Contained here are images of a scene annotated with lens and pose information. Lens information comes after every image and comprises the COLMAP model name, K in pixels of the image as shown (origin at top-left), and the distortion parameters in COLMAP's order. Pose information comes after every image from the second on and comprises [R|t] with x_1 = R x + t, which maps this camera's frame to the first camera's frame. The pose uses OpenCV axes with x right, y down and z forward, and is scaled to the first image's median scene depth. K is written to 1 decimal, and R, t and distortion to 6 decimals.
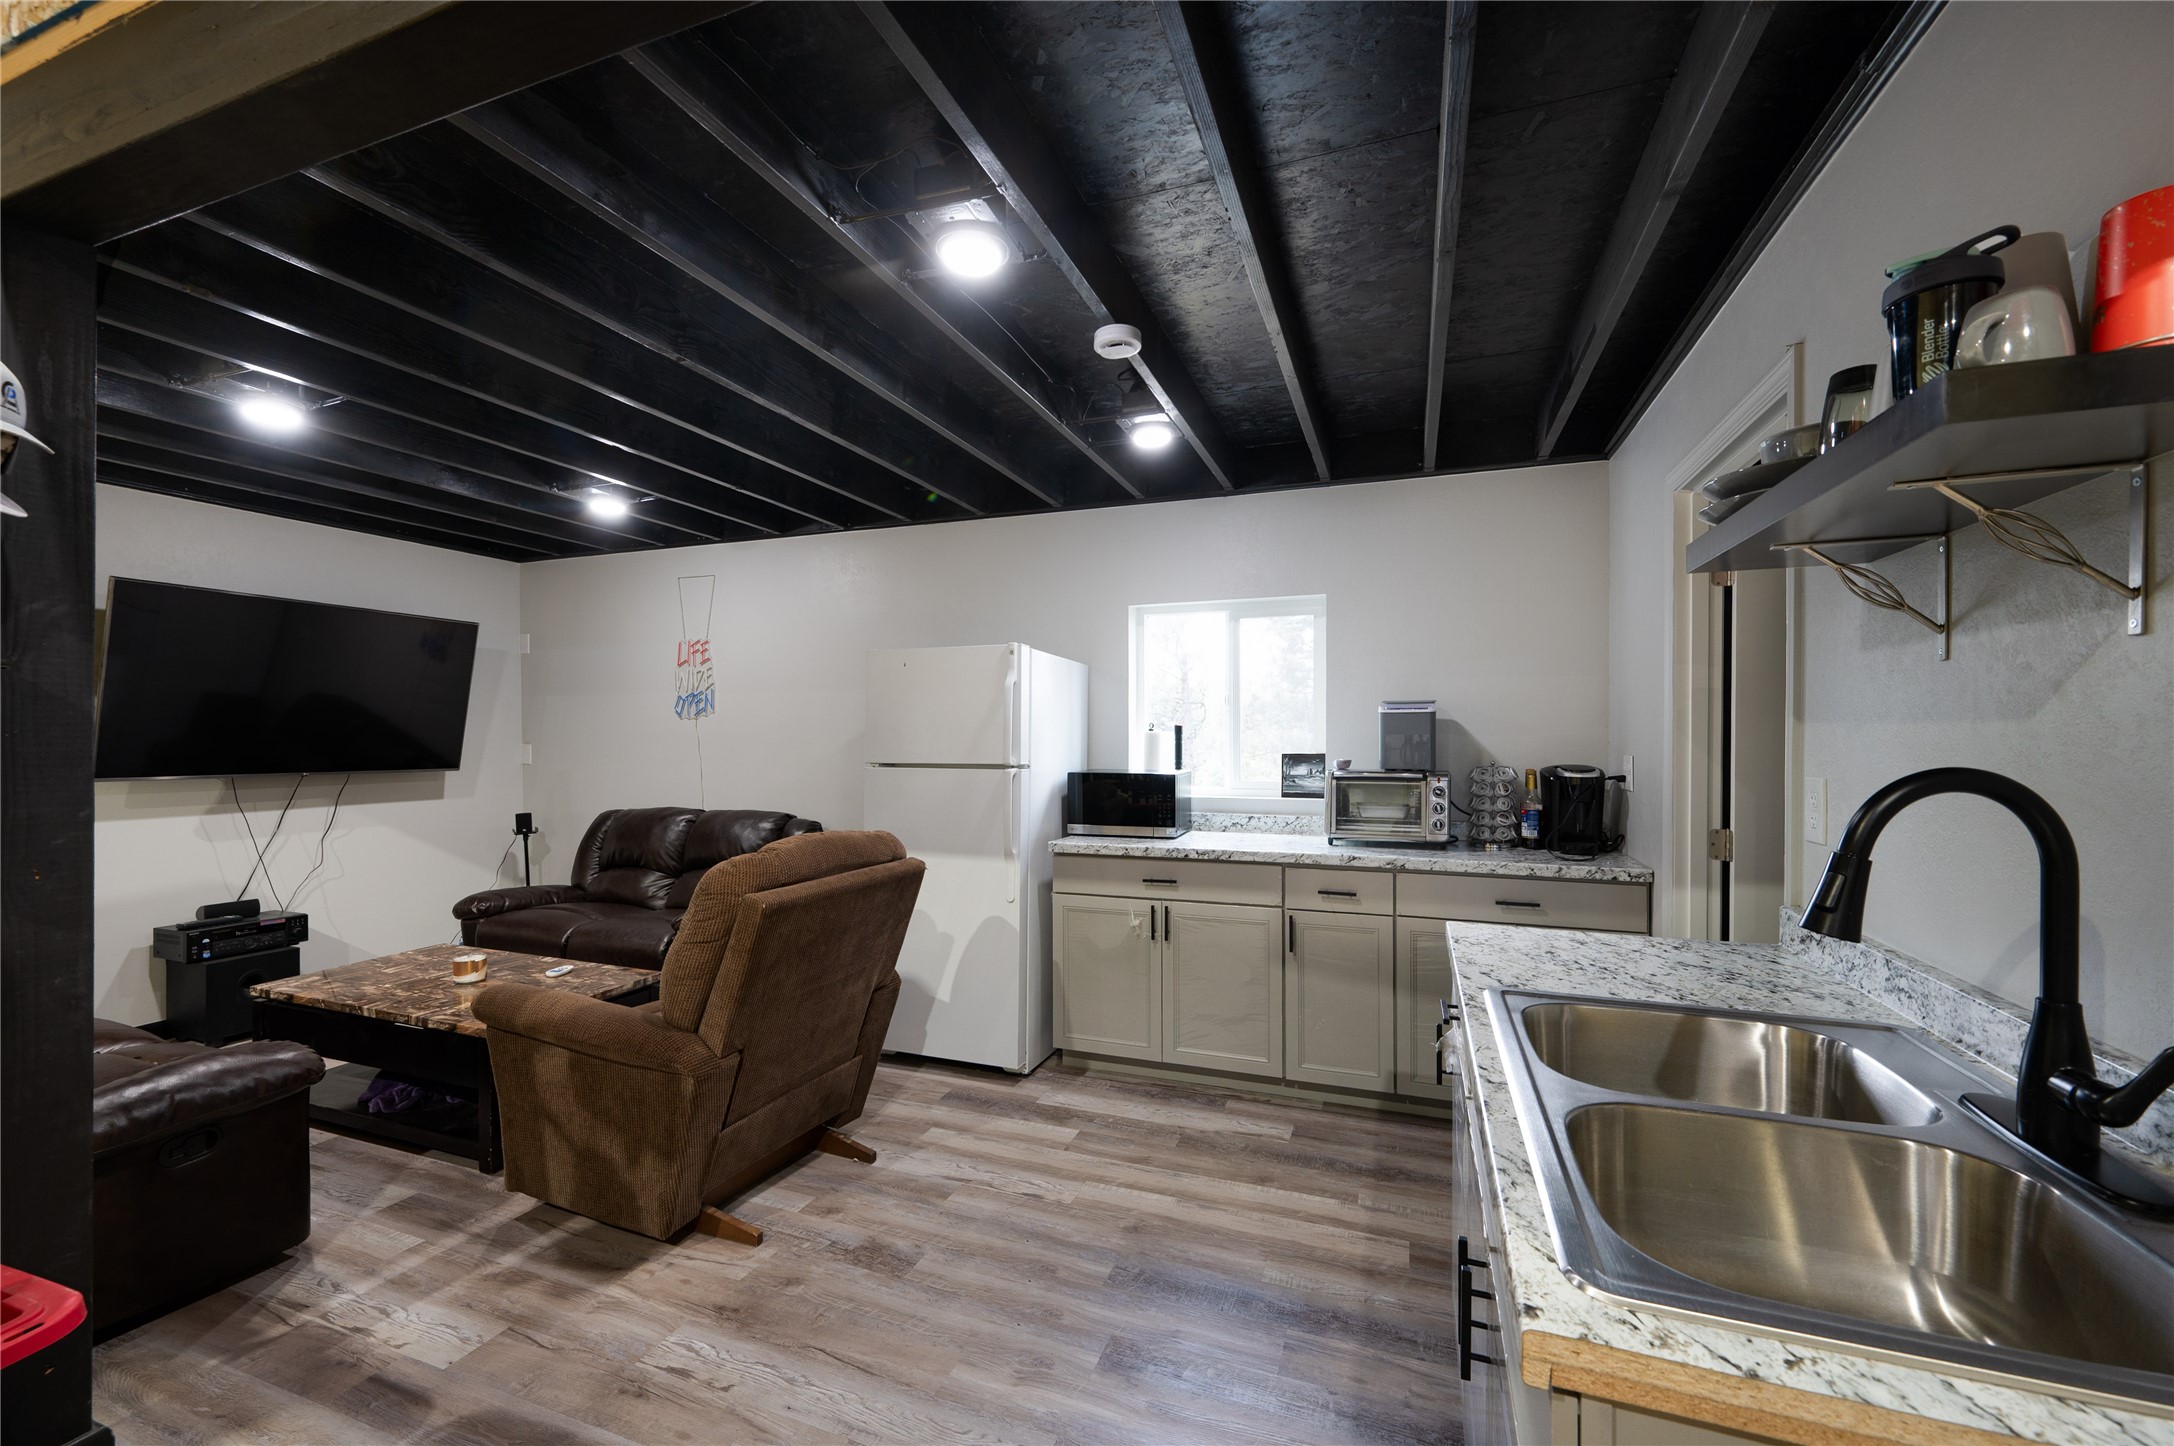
lens RADIAL K [[858.9, 0, 1089.0], [0, 858.9, 730.3], [0, 0, 1]] dist [-0.002278, -0.000199]
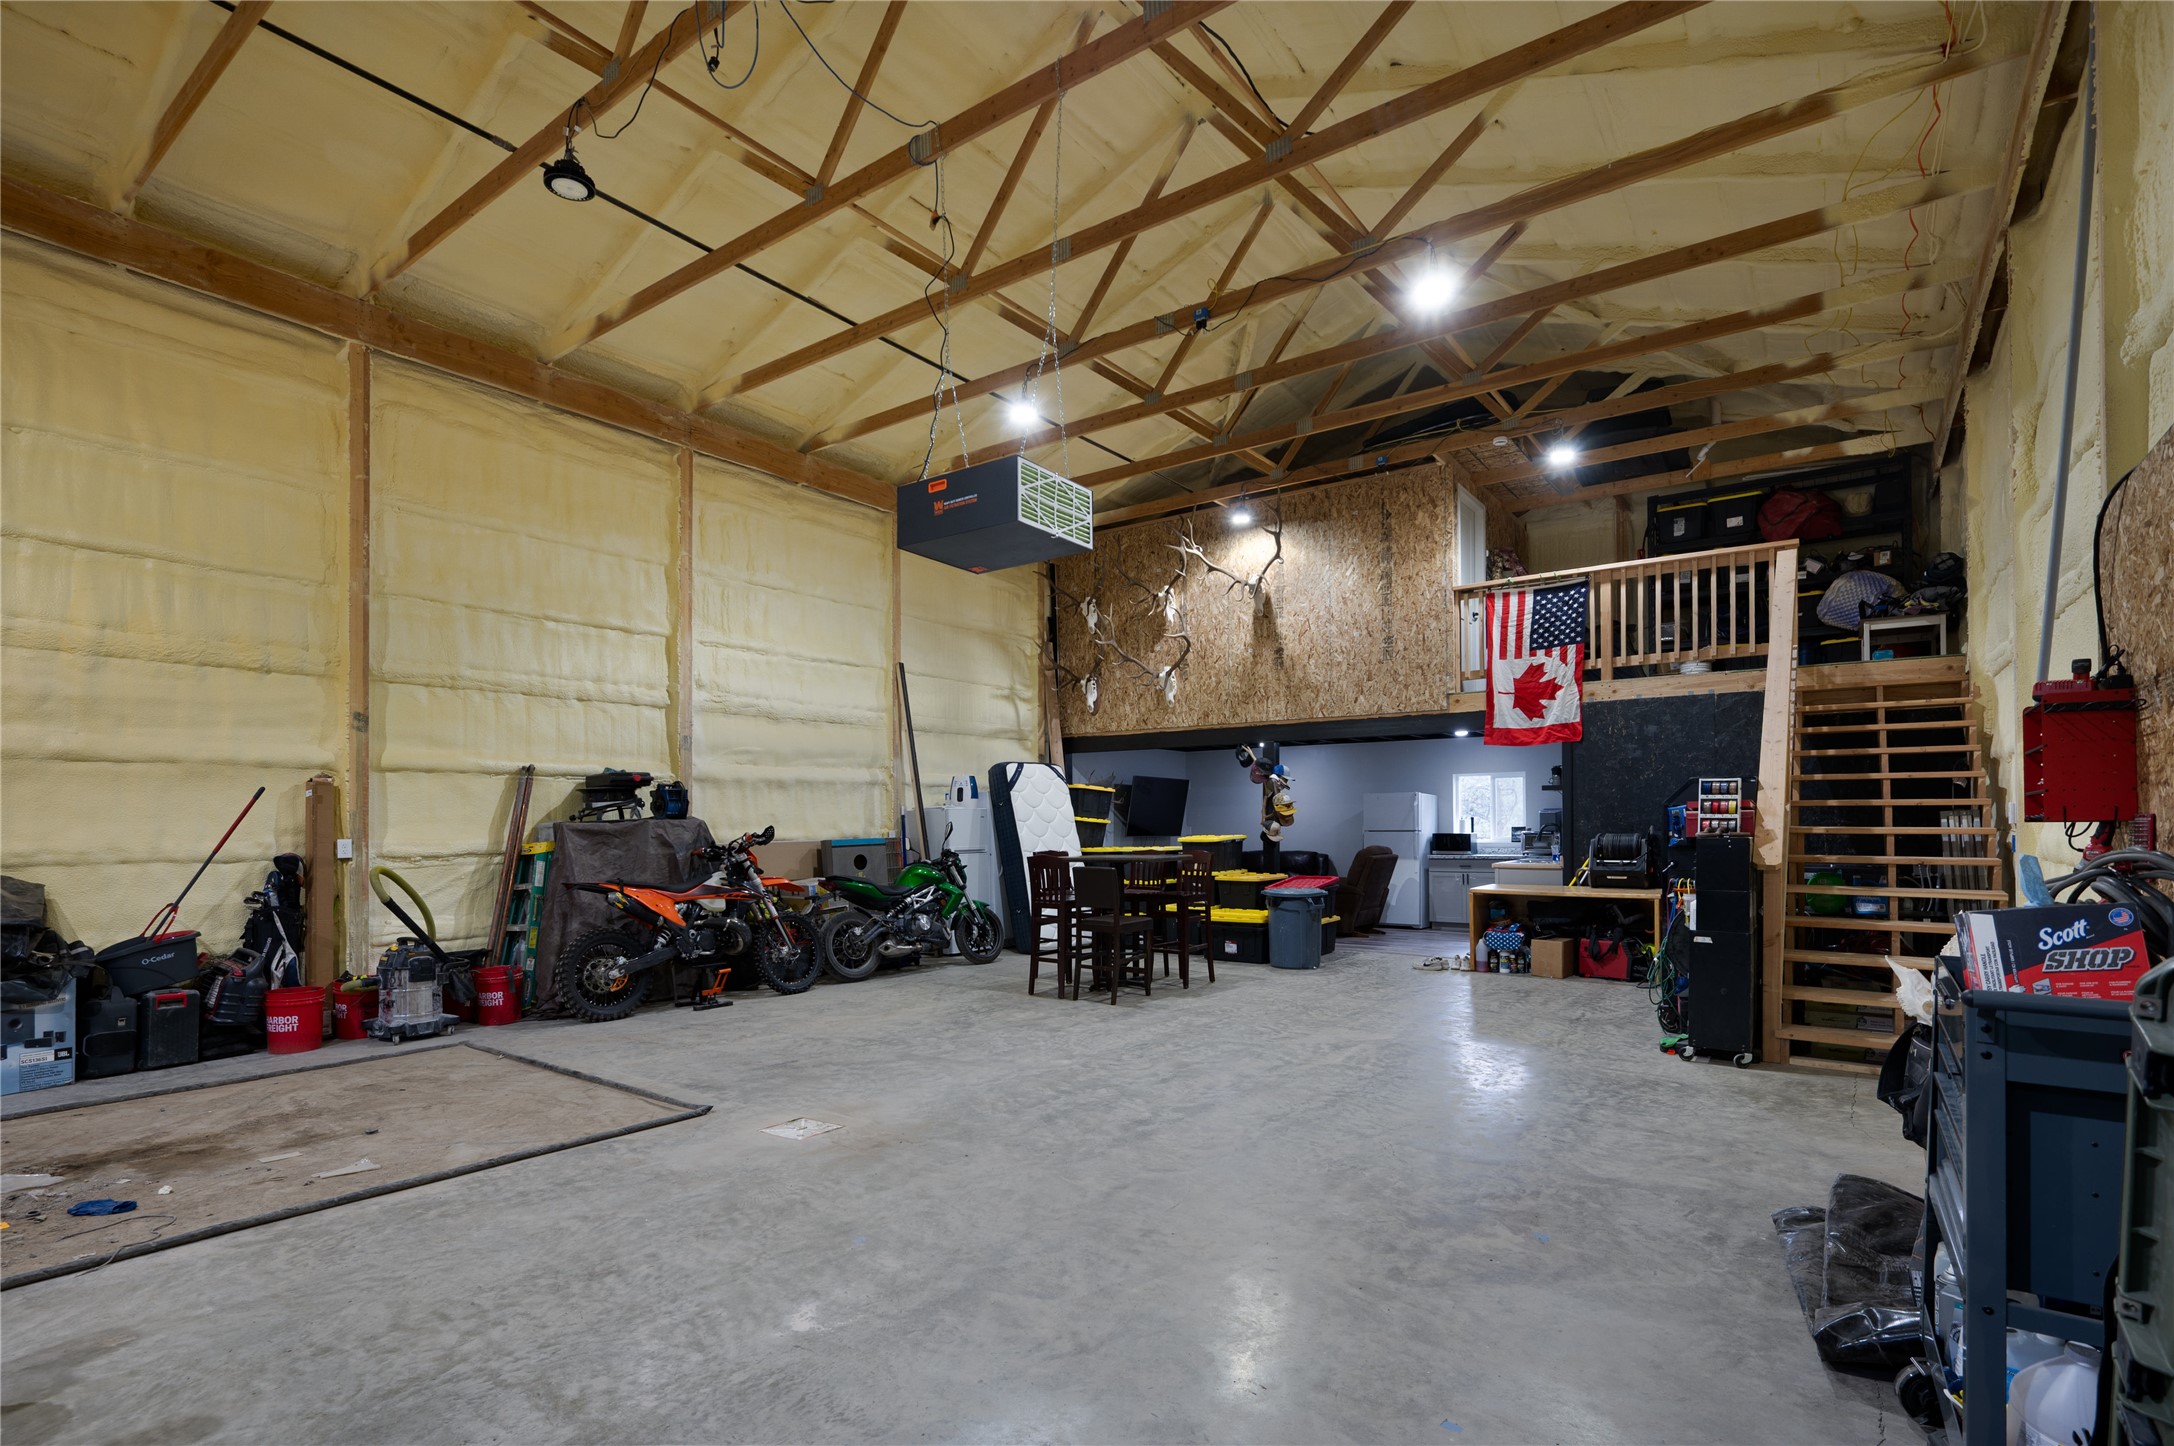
lens RADIAL K [[1036.3, 0, 1044.5], [0, 1036.3, 815.1], [0, 0, 1]] dist [0.001396, -0.000164]
pose [[0.954919, -0.003933, -0.296841, -0.257240], [0.003205, 0.999991, -0.002939, -0.009170], [0.296850, 0.001855, 0.954922, -3.018279]]
